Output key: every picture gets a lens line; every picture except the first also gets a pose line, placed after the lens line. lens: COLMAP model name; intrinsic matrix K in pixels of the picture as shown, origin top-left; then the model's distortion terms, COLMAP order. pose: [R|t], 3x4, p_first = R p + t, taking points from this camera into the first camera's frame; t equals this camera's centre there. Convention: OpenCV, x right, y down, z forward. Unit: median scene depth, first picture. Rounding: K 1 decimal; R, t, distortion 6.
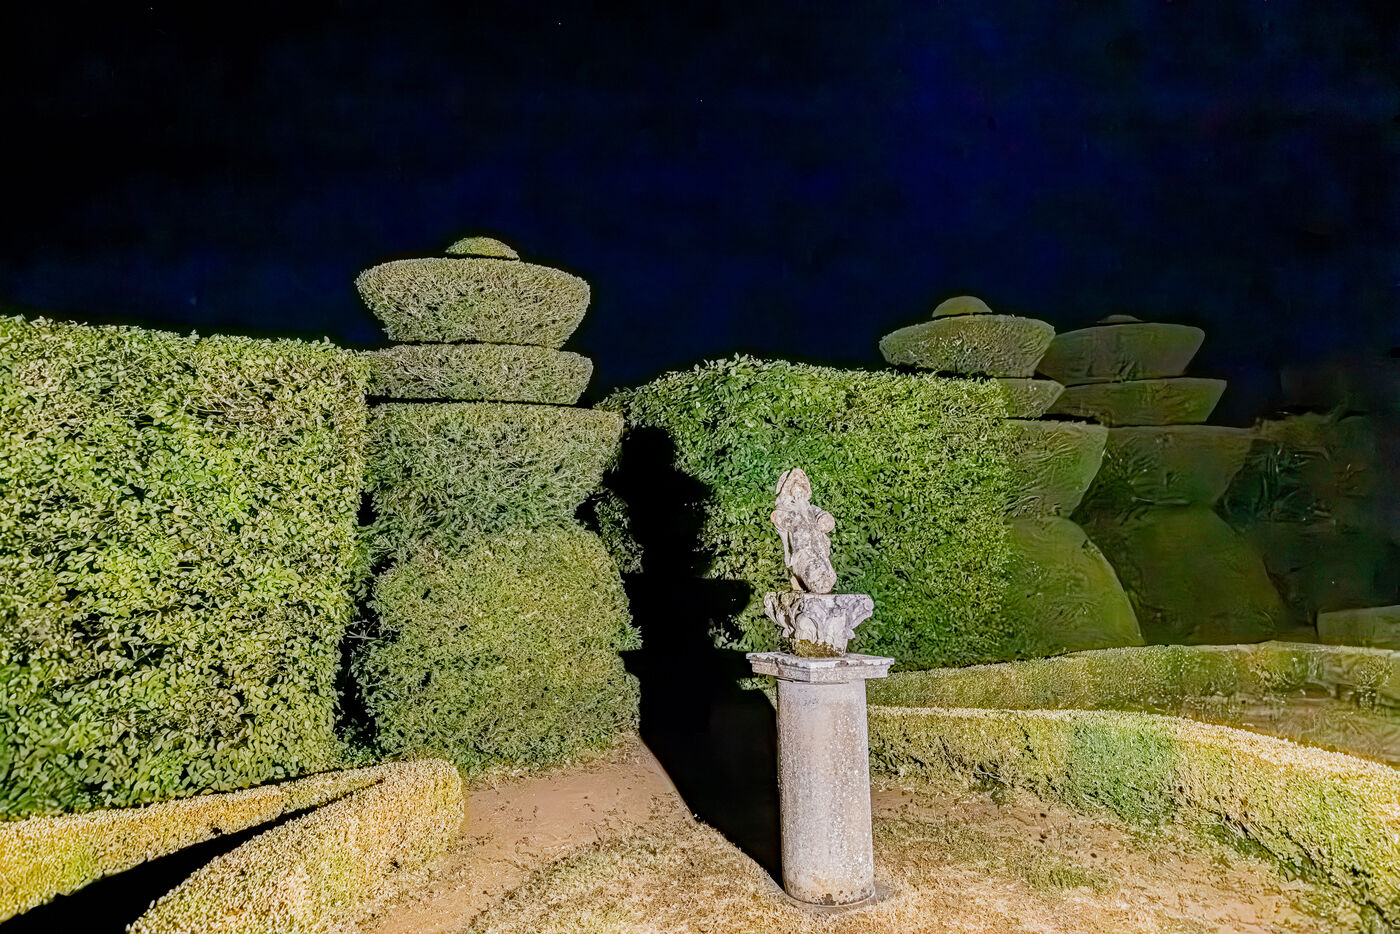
lens RADIAL K [[1422.1, 0, 698.5], [0, 1422.1, 465.6], [0, 0, 1]] dist [0.030560, 0.000000]
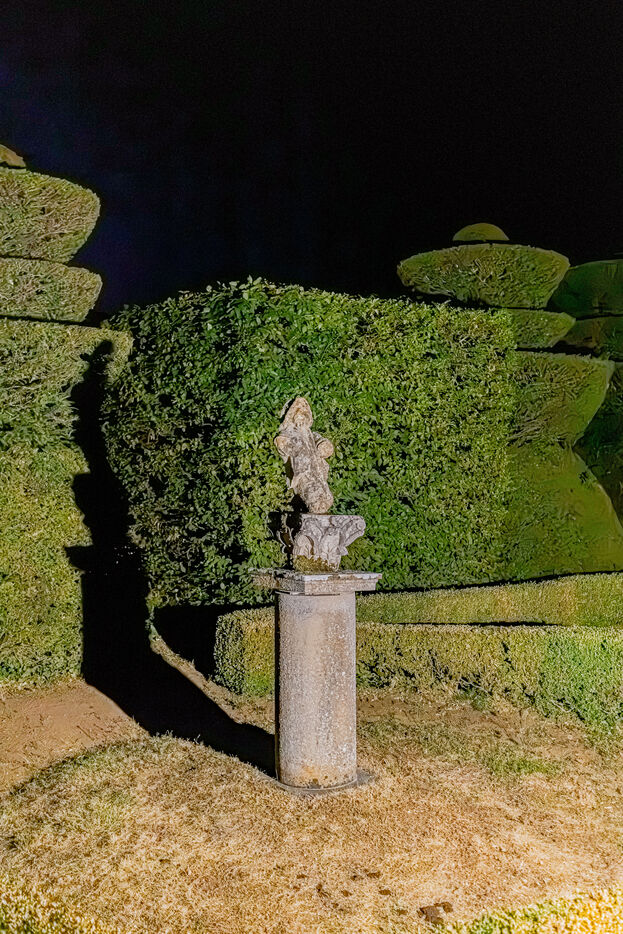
lens RADIAL K [[922.9, 0, 313.0], [0, 922.9, 464.8], [0, 0, 1]] dist [0.005397, 0.000000]
pose [[0.992074, 0.020924, 0.123898, -0.006366], [-0.027748, 0.998176, 0.053617, 0.016412], [-0.122550, -0.056630, 0.990845, 0.339176]]
